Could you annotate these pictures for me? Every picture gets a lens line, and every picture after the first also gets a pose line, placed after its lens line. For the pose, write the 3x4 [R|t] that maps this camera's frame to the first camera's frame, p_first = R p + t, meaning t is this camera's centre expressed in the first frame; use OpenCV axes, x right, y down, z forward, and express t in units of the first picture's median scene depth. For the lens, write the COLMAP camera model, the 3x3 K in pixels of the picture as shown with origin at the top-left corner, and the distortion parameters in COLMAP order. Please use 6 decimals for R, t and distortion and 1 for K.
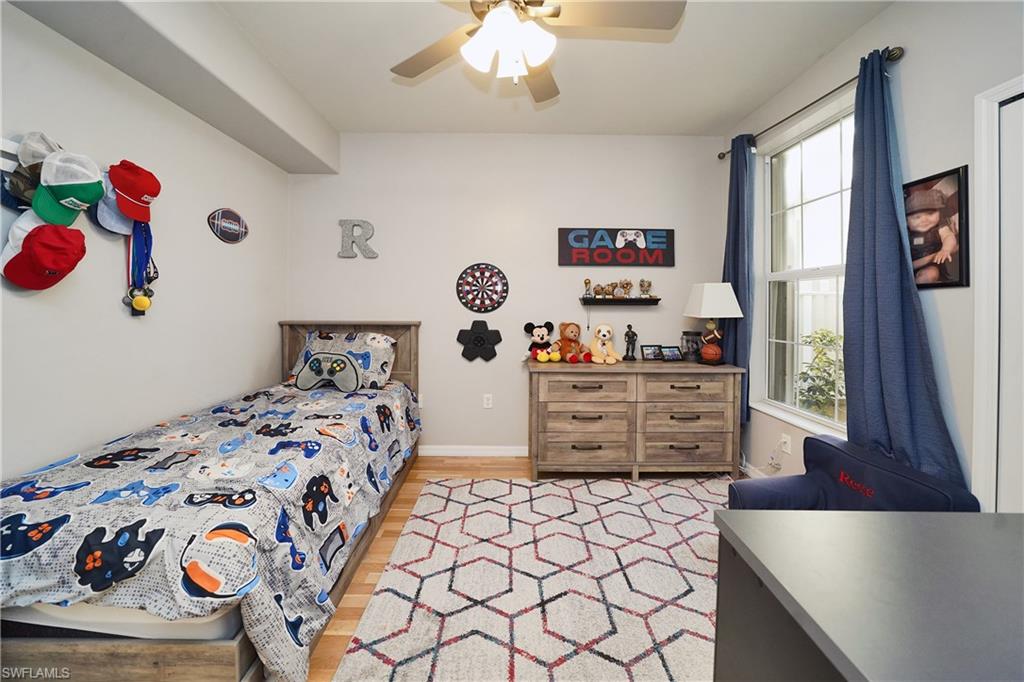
lens RADIAL K [[369.0, 0, 528.0], [0, 369.0, 304.0], [0, 0, 1]] dist [-0.000814, -0.000056]
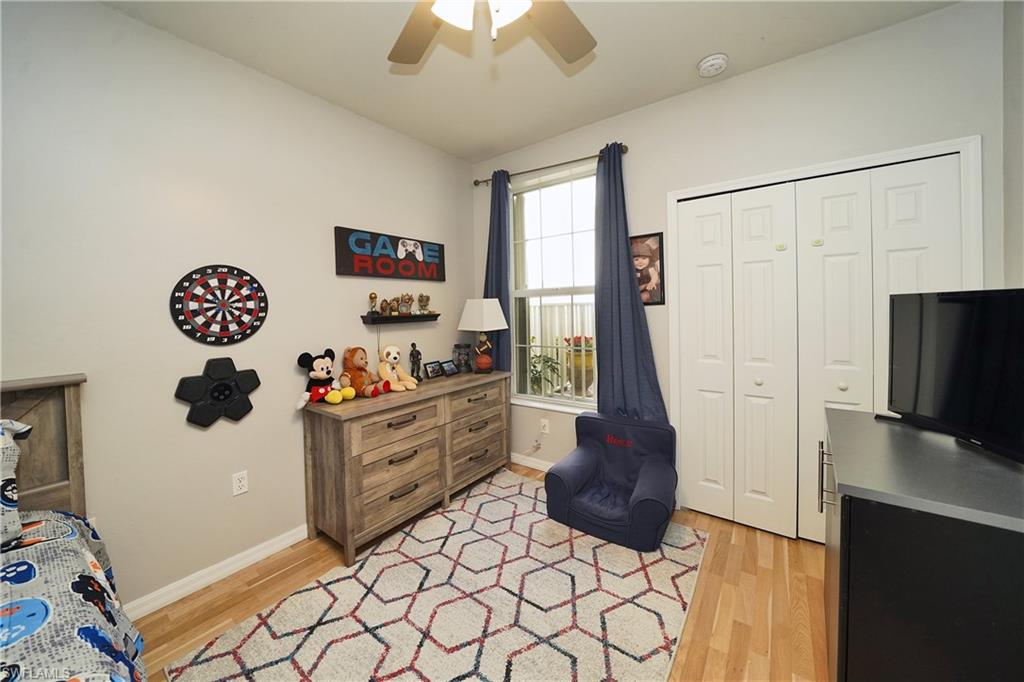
lens RADIAL K [[365.5, 0, 511.7], [0, 365.5, 316.1], [0, 0, 1]] dist [-0.009341, -0.000100]
pose [[0.643783, -0.032345, 0.764524, -0.279733], [0.026796, 0.999446, 0.019720, -0.024102], [-0.764739, 0.007791, 0.644293, 0.239496]]
